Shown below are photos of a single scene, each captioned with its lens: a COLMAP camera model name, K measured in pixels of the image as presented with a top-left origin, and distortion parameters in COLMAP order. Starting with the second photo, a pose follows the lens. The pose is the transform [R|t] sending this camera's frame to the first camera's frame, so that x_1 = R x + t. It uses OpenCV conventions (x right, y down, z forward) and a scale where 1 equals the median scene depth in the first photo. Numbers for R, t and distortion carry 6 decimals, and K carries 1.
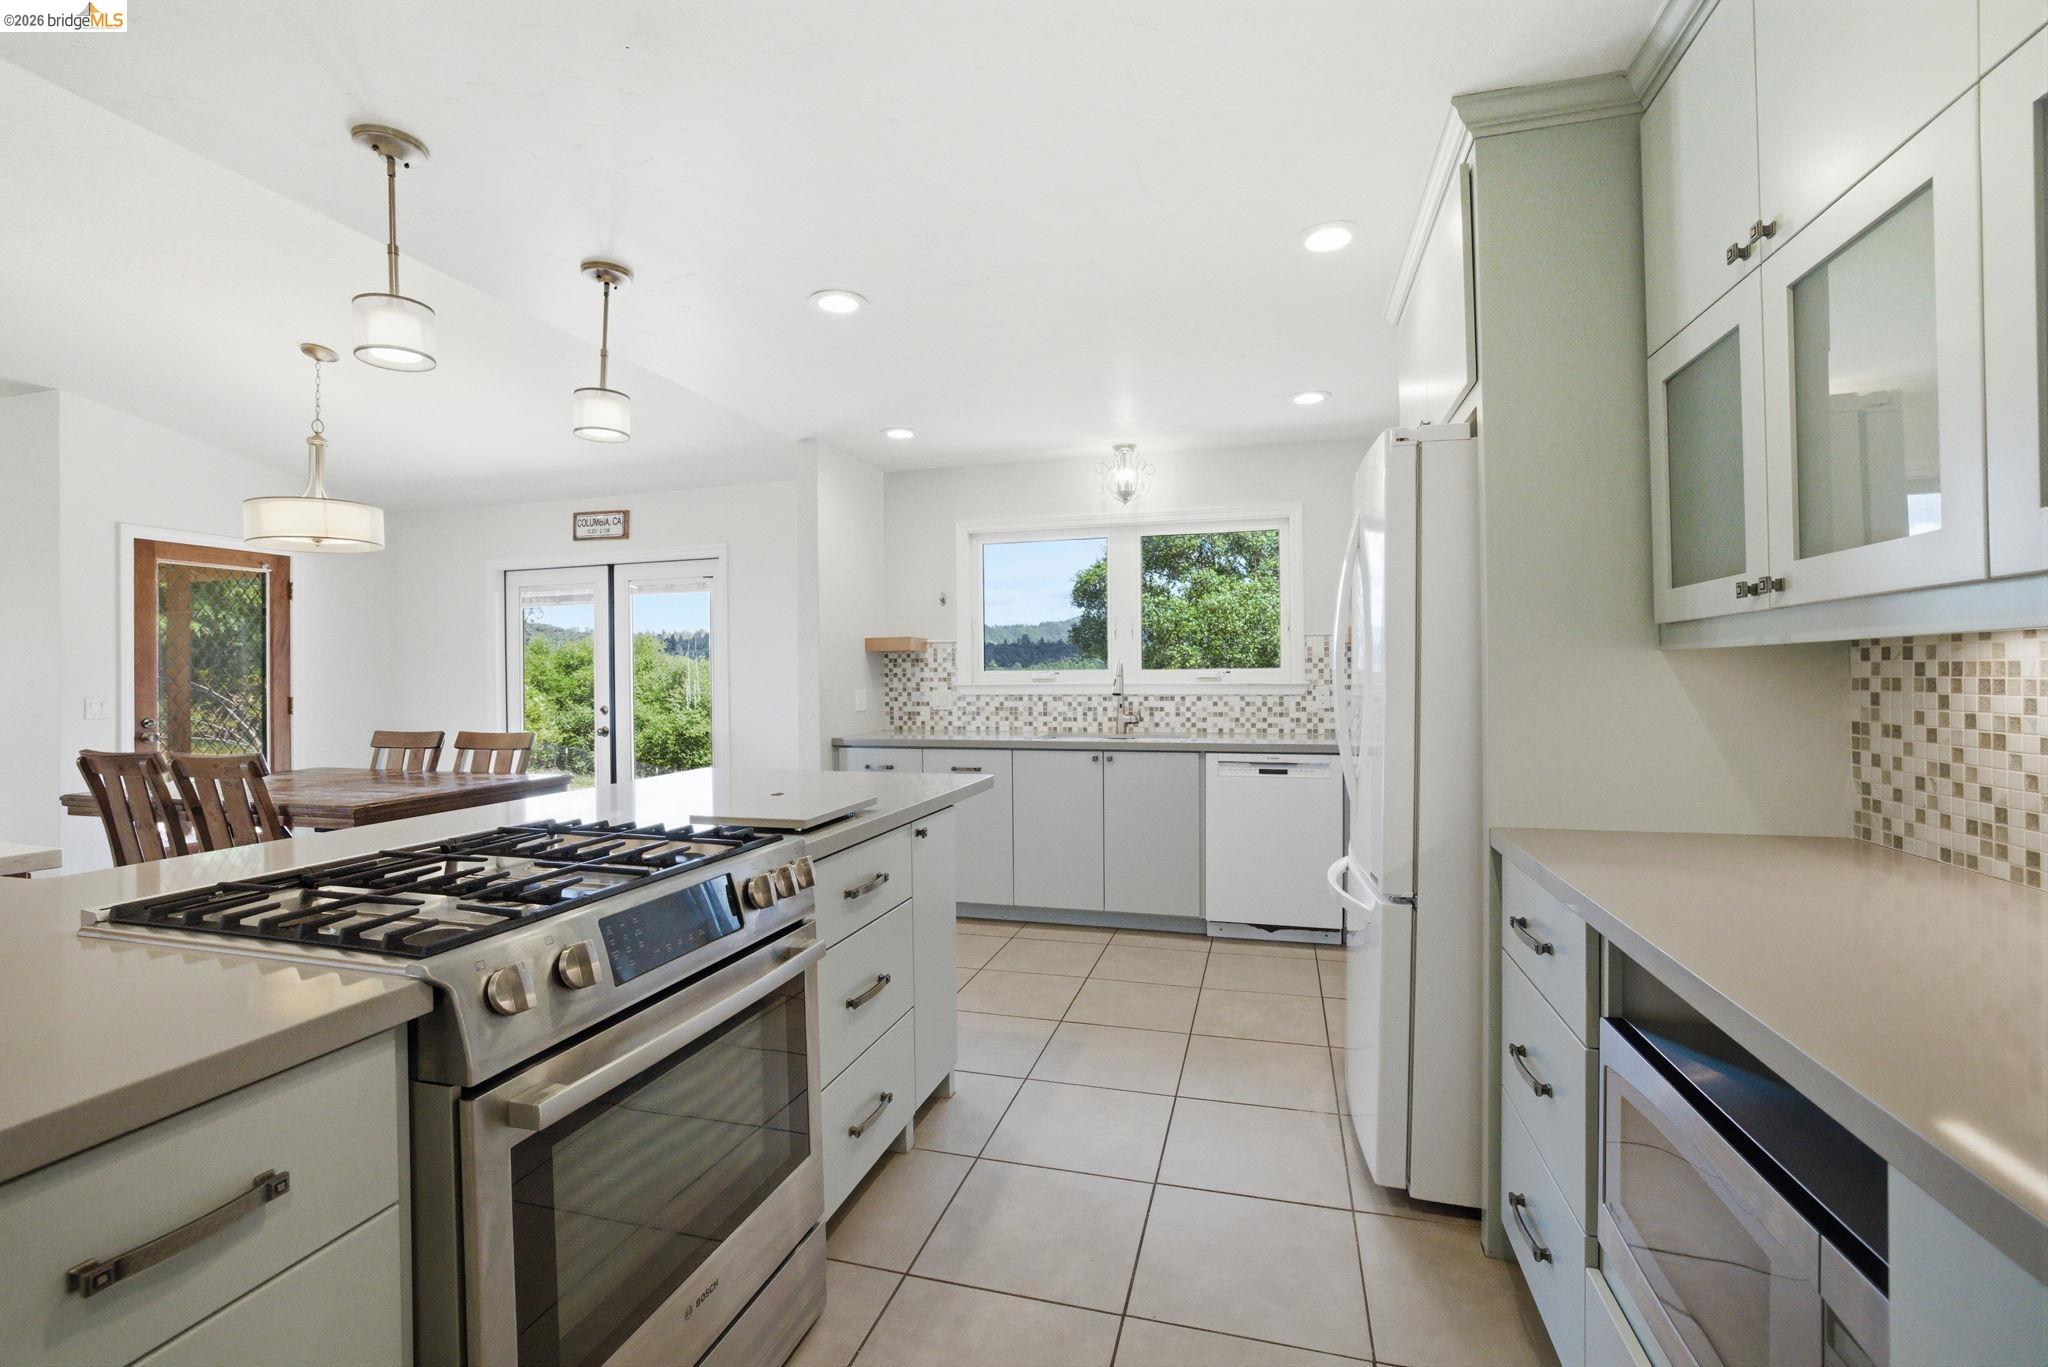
lens RADIAL K [[878.0, 0, 1025.3], [0, 878.0, 672.9], [0, 0, 1]] dist [-0.041717, 0.015987]
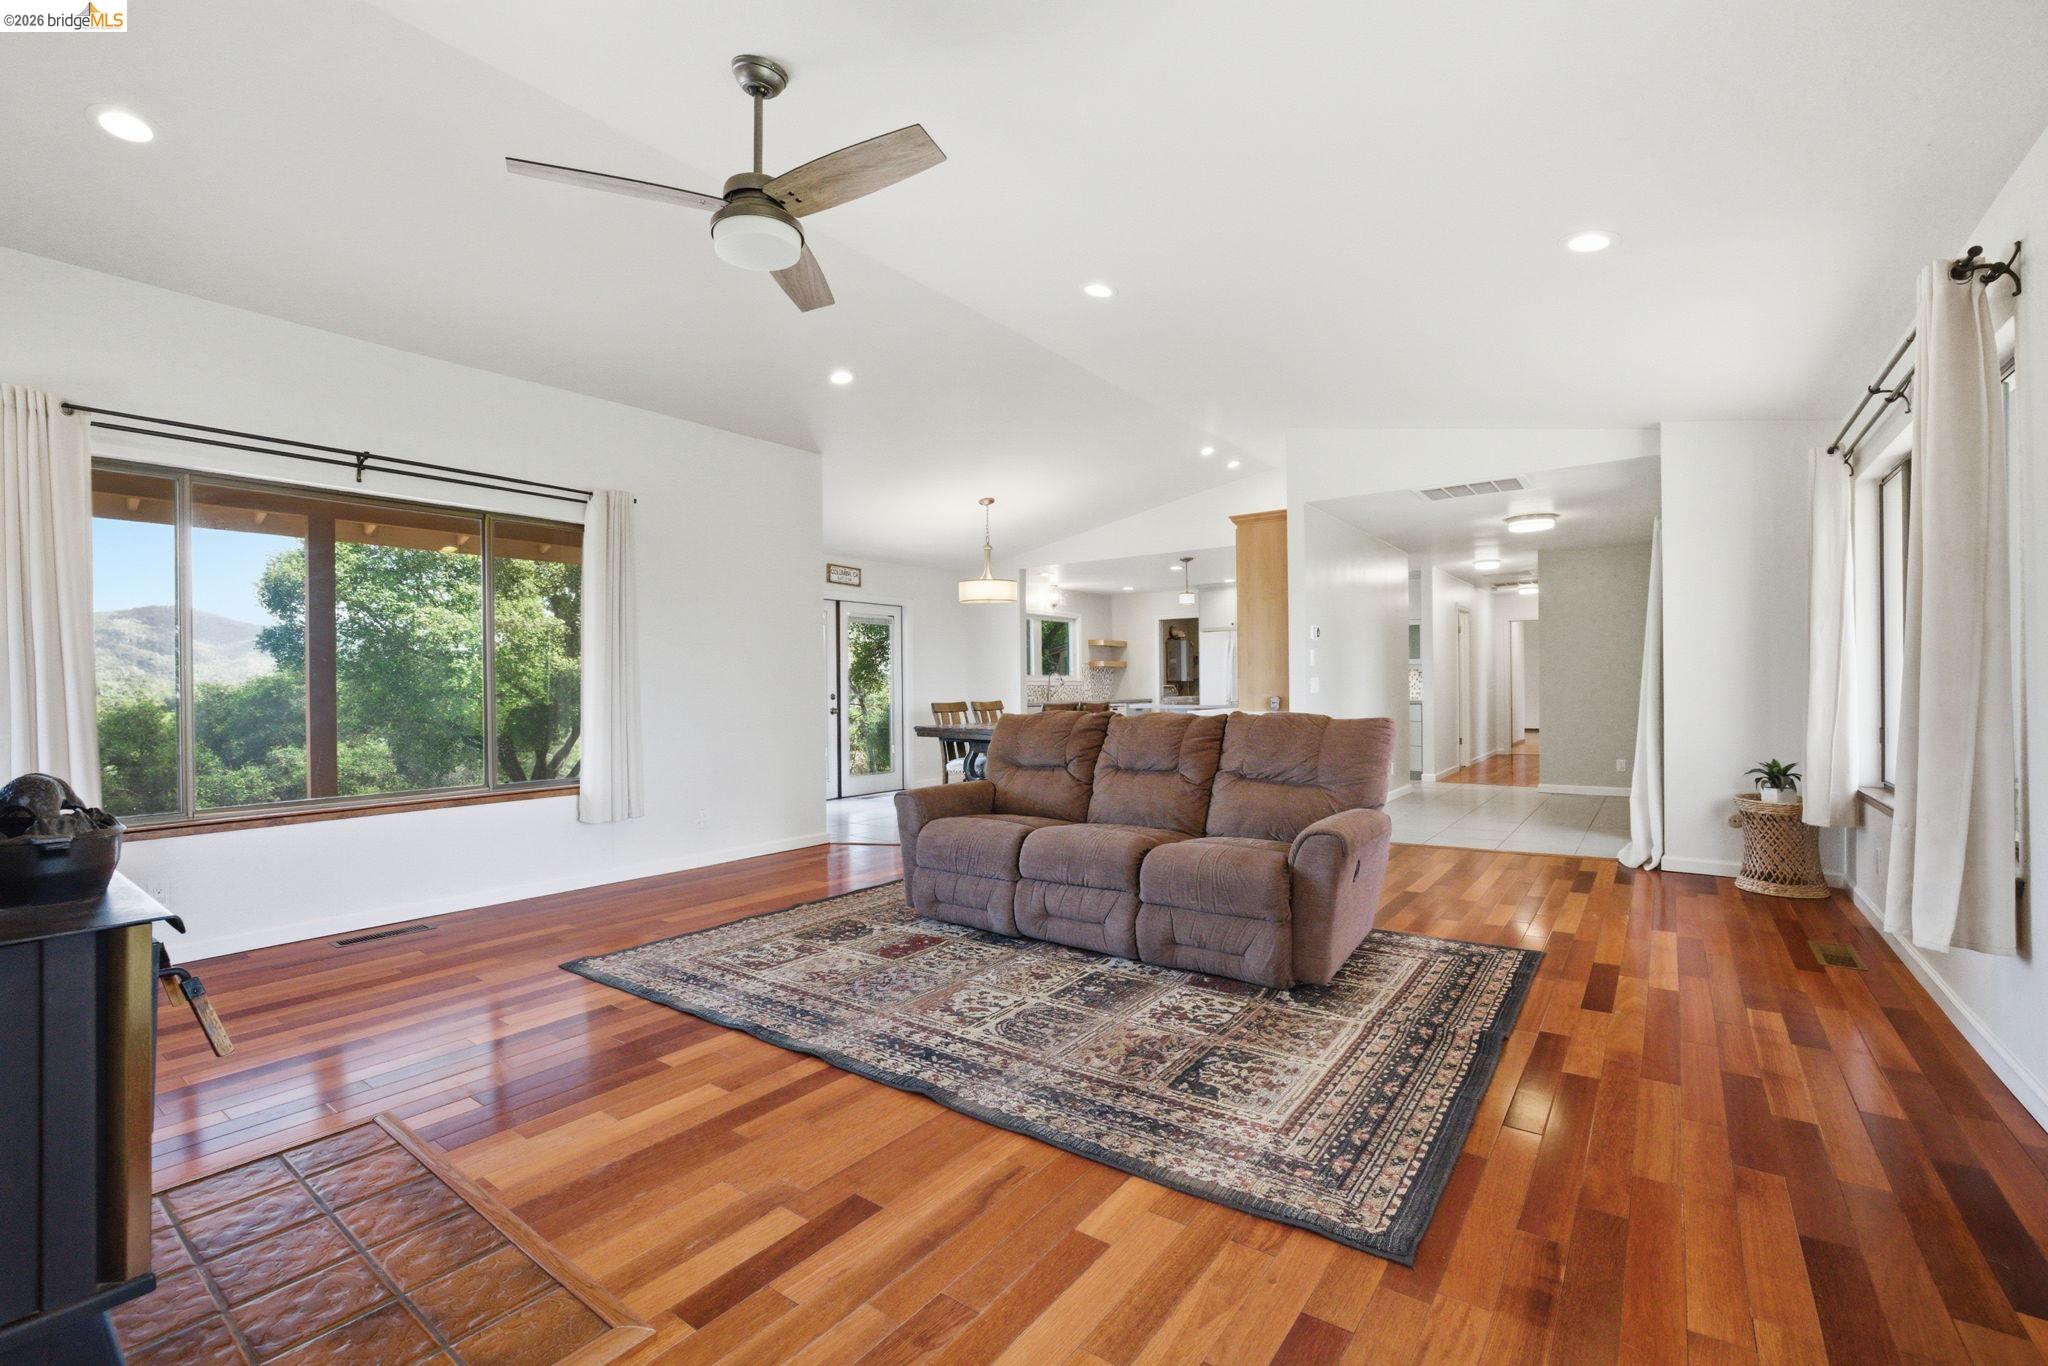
lens RADIAL K [[878.0, 0, 1025.3], [0, 878.0, 672.4], [0, 0, 1]] dist [-0.041717, 0.015987]
pose [[0.345505, 0.019858, 0.938207, -2.302216], [0.003587, 0.999741, -0.022481, 0.046558], [-0.938410, 0.011132, 0.345344, 0.216376]]
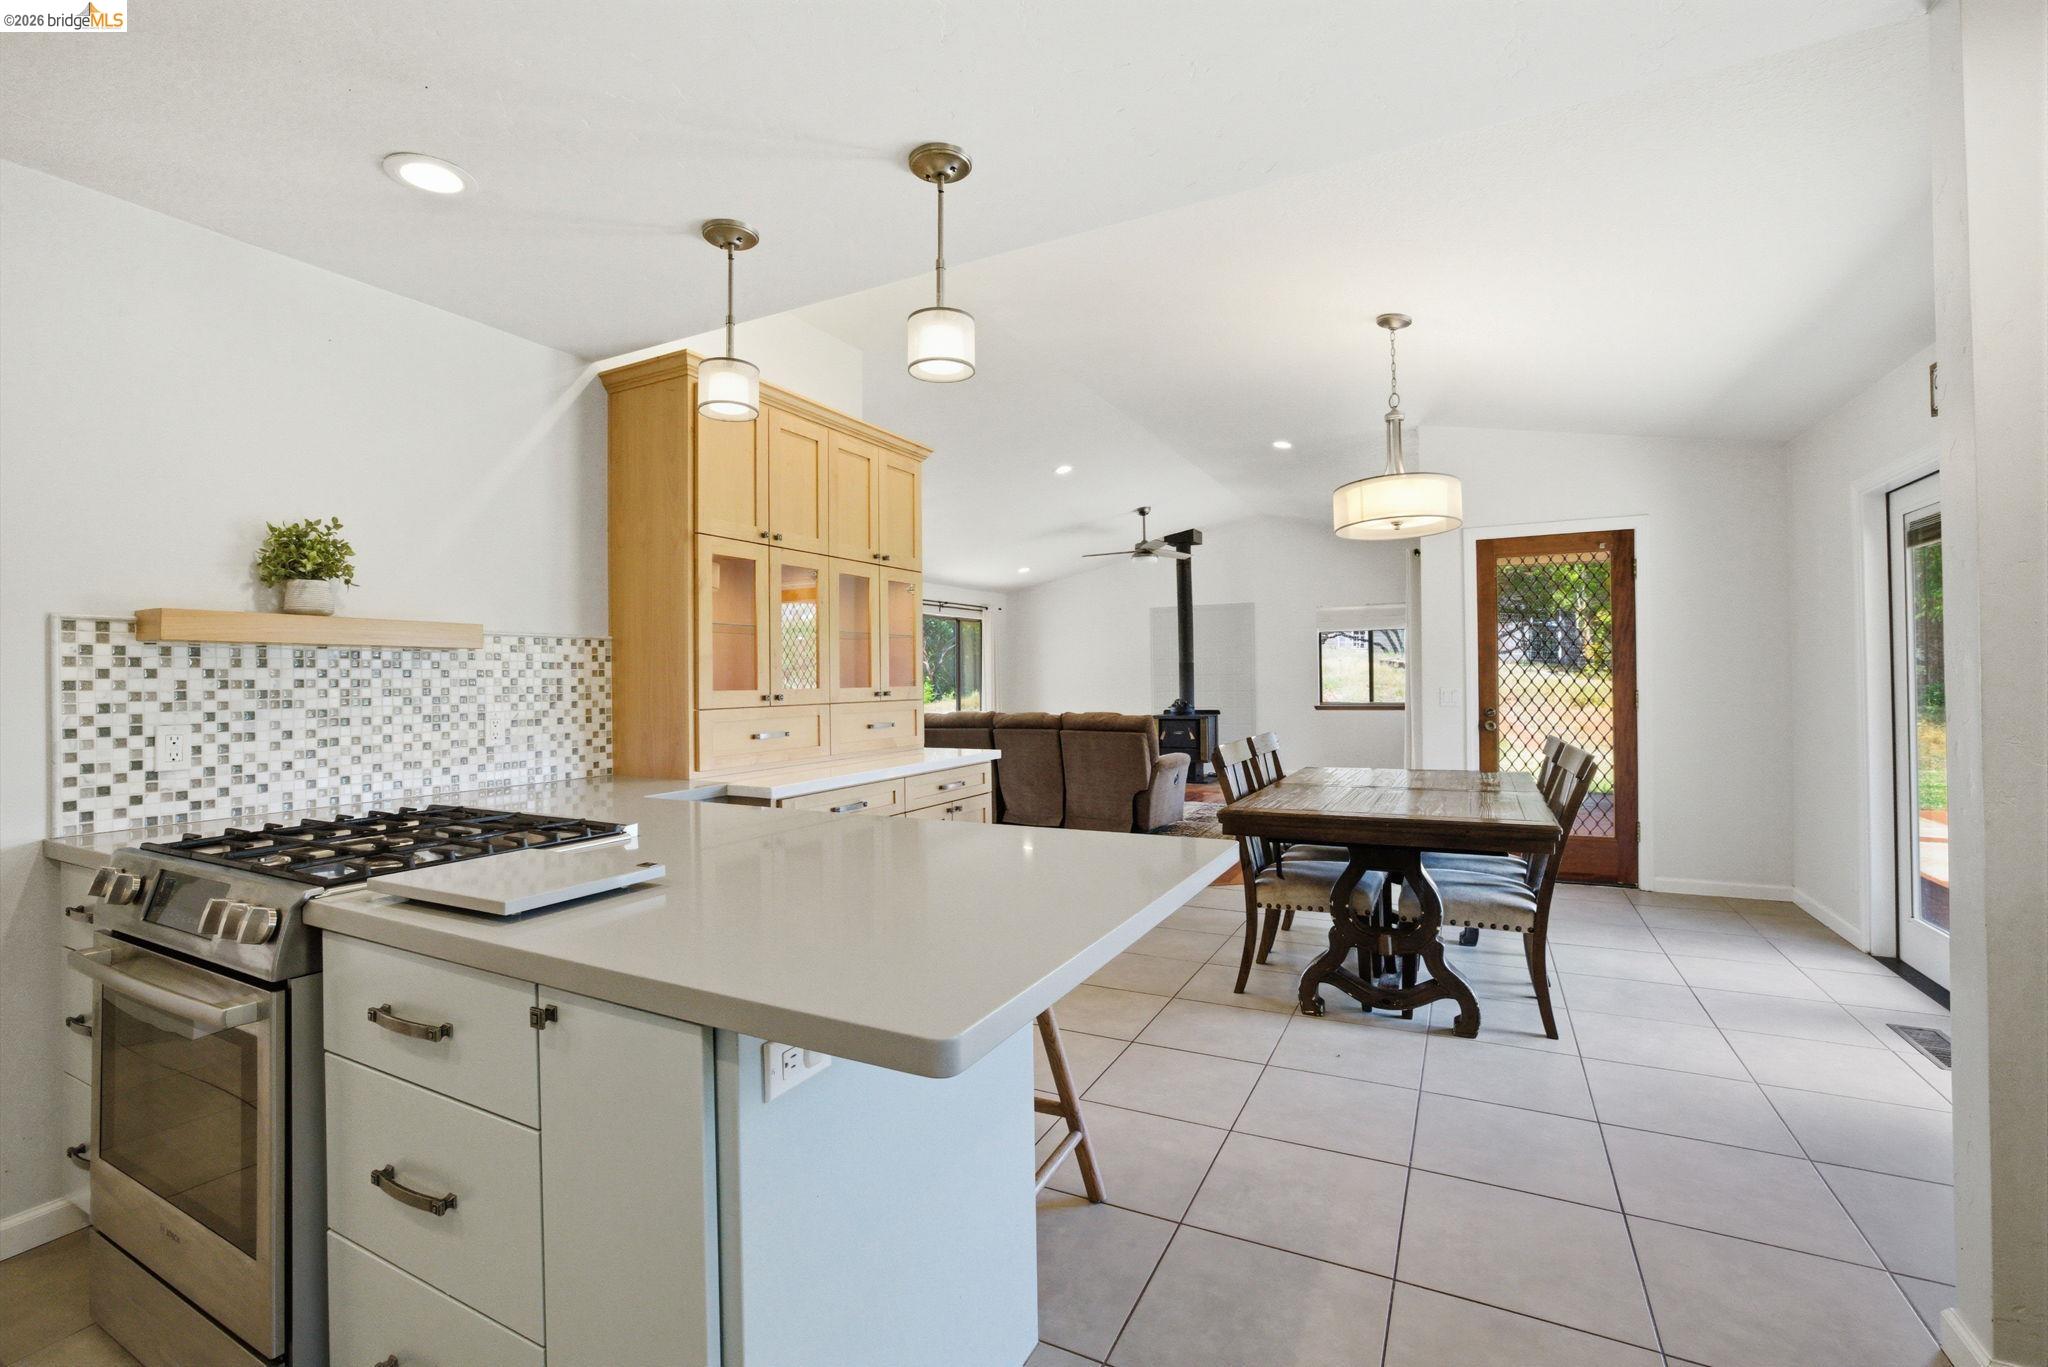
lens RADIAL K [[878.0, 0, 1025.3], [0, 878.0, 672.9], [0, 0, 1]] dist [-0.041717, 0.015987]
pose [[-0.196004, 0.004988, -0.980590, 0.151154], [0.017503, 0.999846, 0.001587, -0.001687], [0.980447, -0.016853, -0.196061, 0.688933]]
